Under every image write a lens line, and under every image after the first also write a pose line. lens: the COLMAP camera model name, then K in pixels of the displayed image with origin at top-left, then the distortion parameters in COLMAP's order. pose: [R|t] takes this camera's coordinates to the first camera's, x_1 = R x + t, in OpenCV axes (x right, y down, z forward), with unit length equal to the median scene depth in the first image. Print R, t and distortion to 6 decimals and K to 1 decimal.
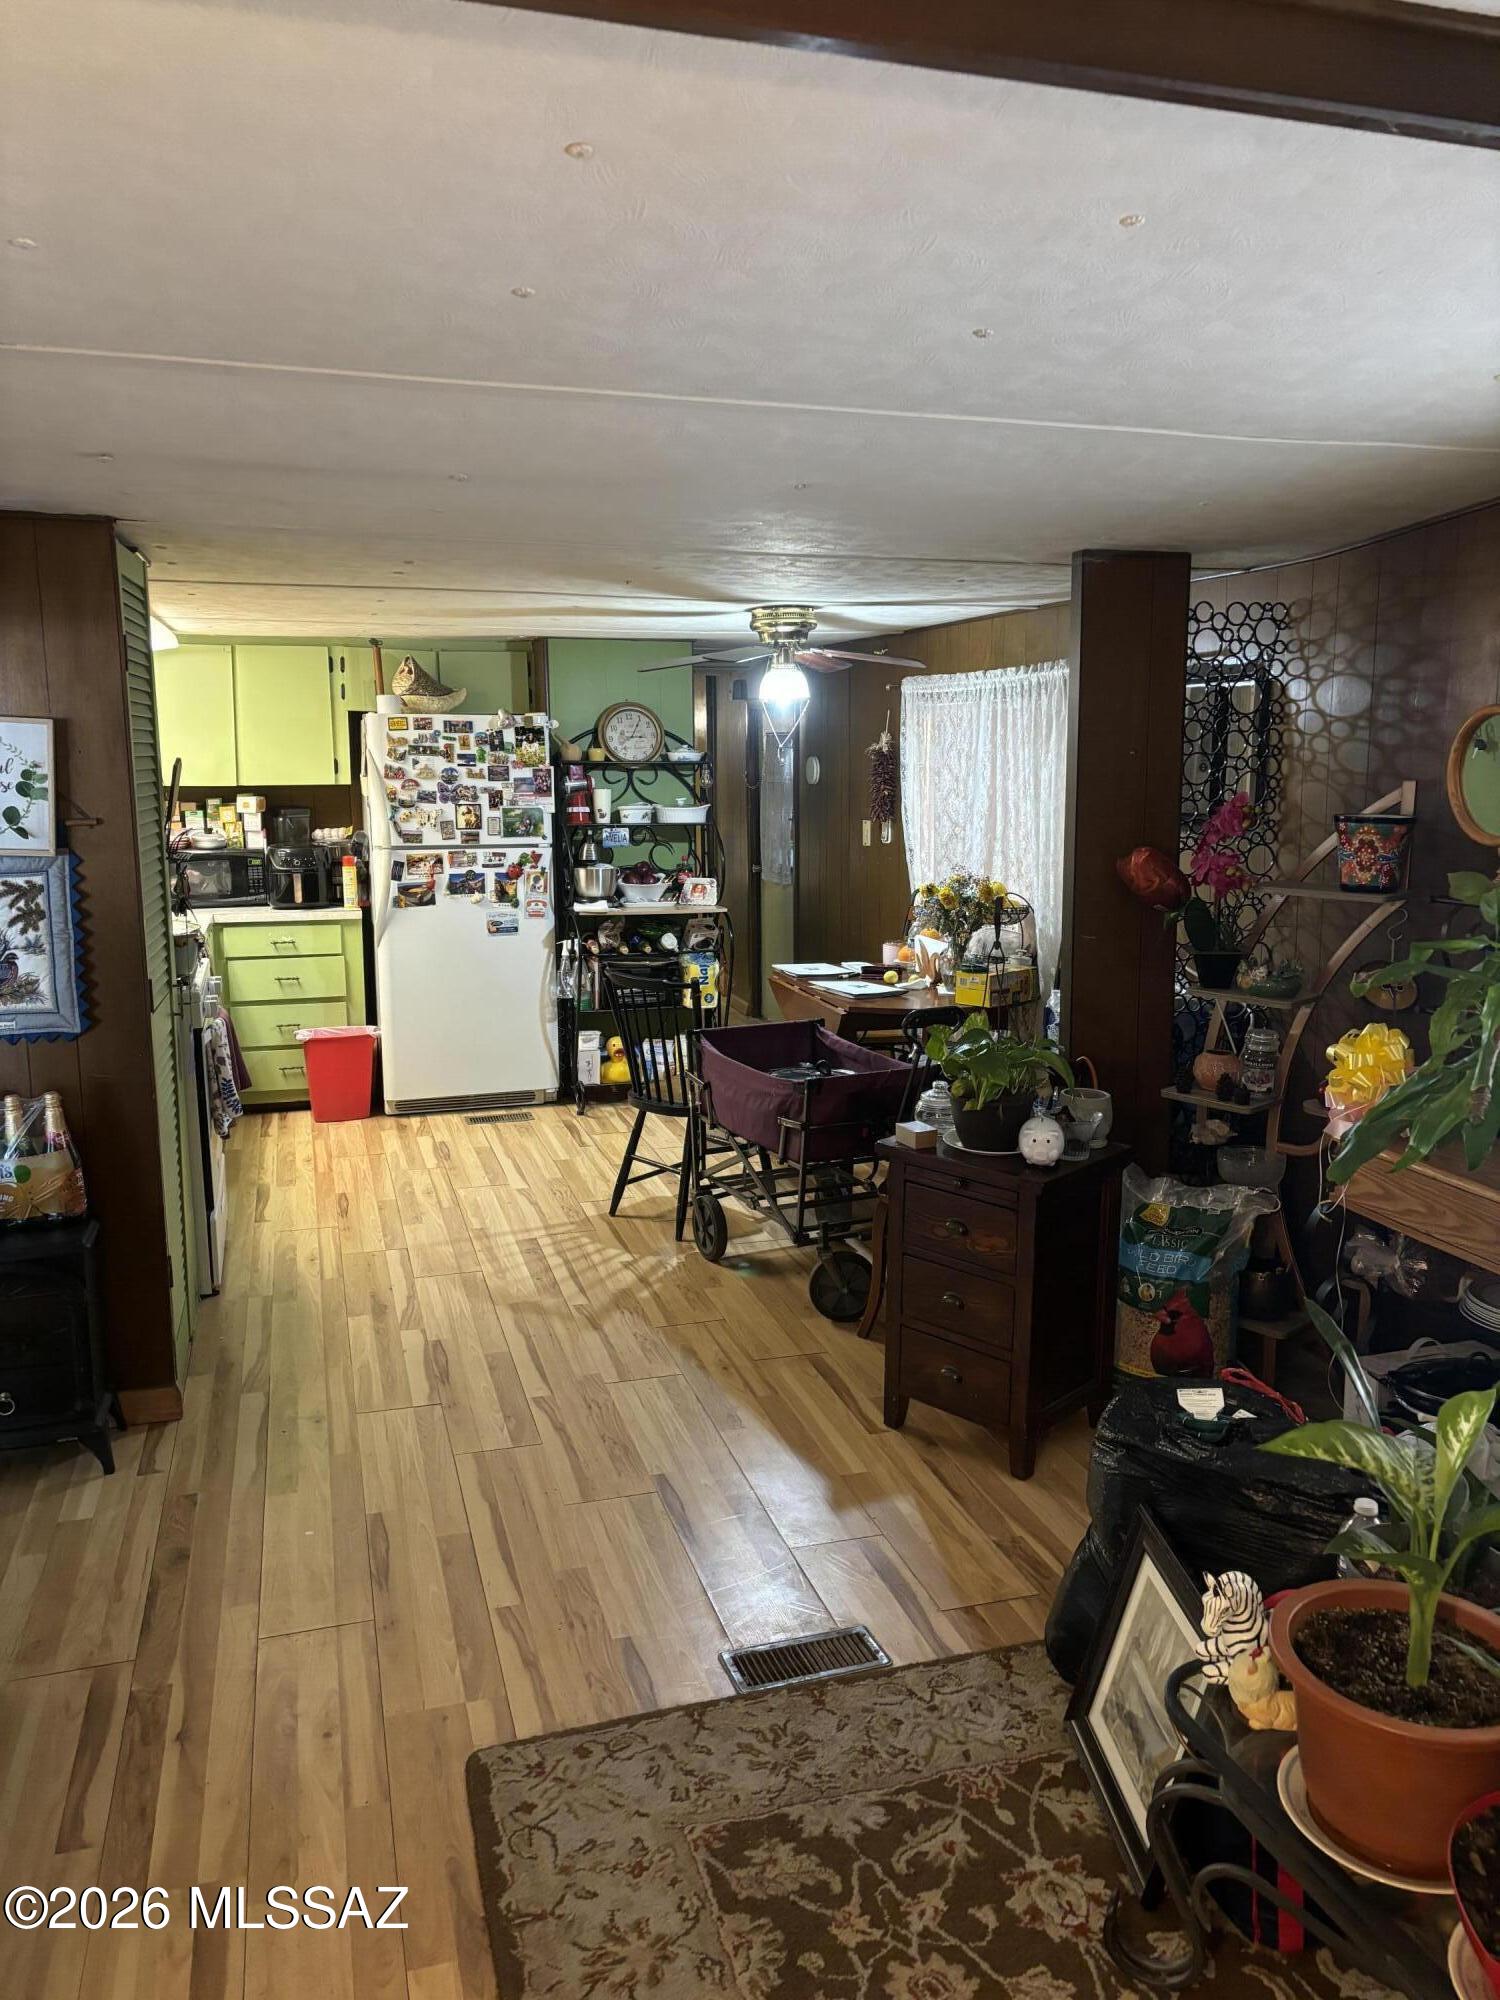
lens RADIAL K [[1485.7, 0, 759.0], [0, 1485.7, 1003.0], [0, 0, 1]] dist [0.049125, -0.060594]
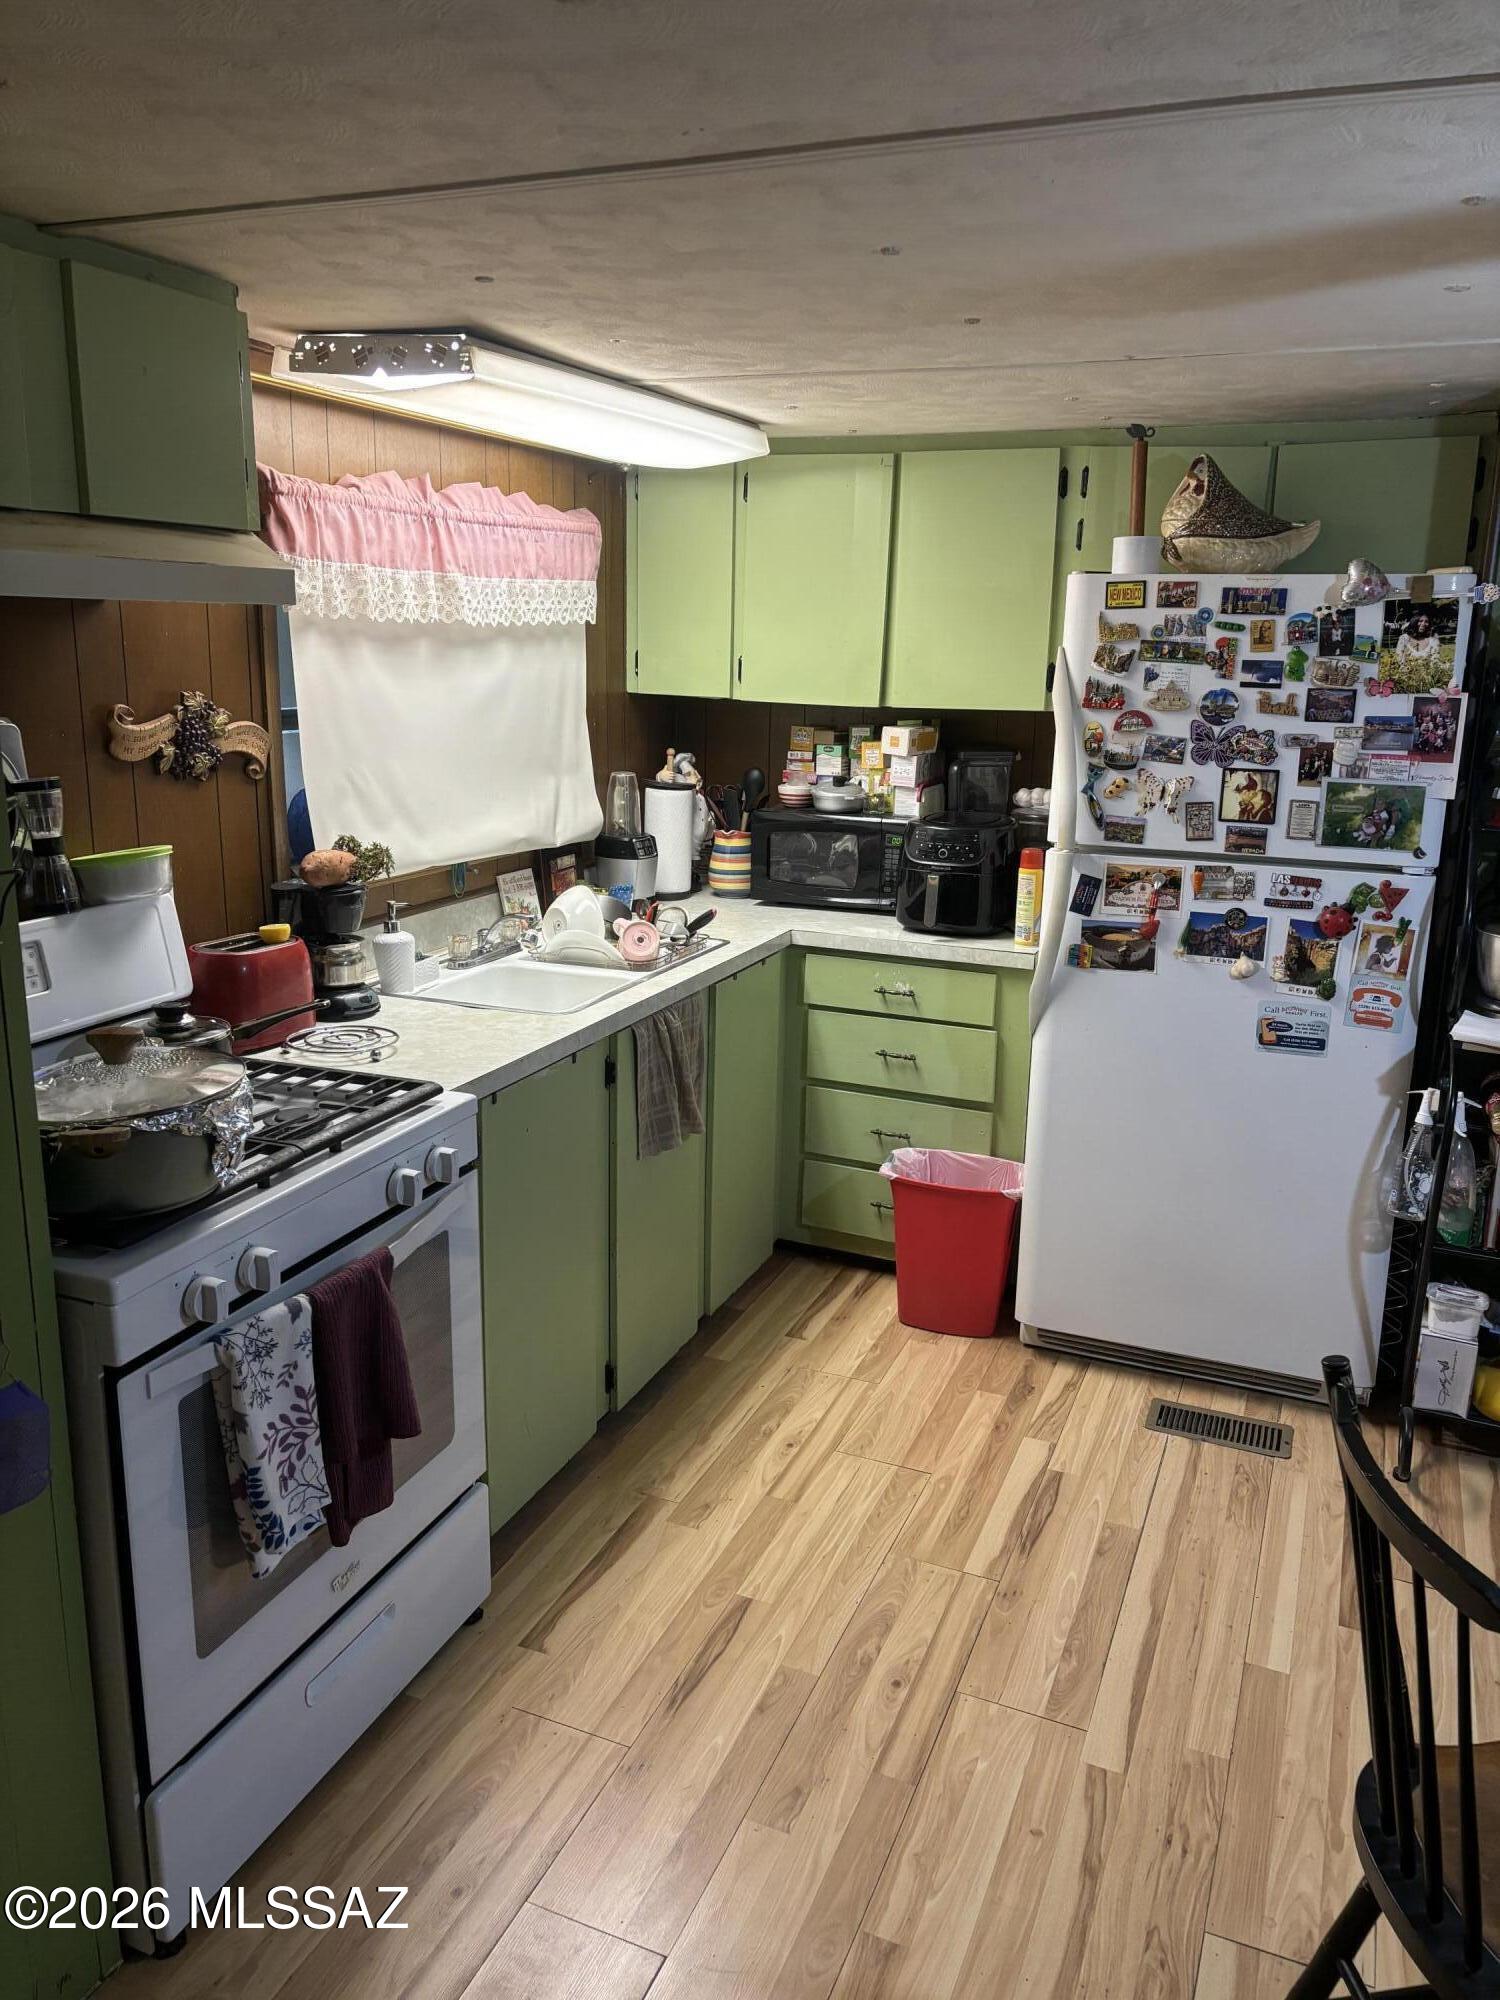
lens RADIAL K [[1533.7, 0, 753.9], [0, 1533.7, 990.7], [0, 0, 1]] dist [0.051771, 0.000569]
pose [[0.776076, 0.160253, -0.609938, -0.009857], [-0.126845, 0.987075, 0.097945, -0.092253], [0.617751, 0.001354, 0.786373, 0.520994]]
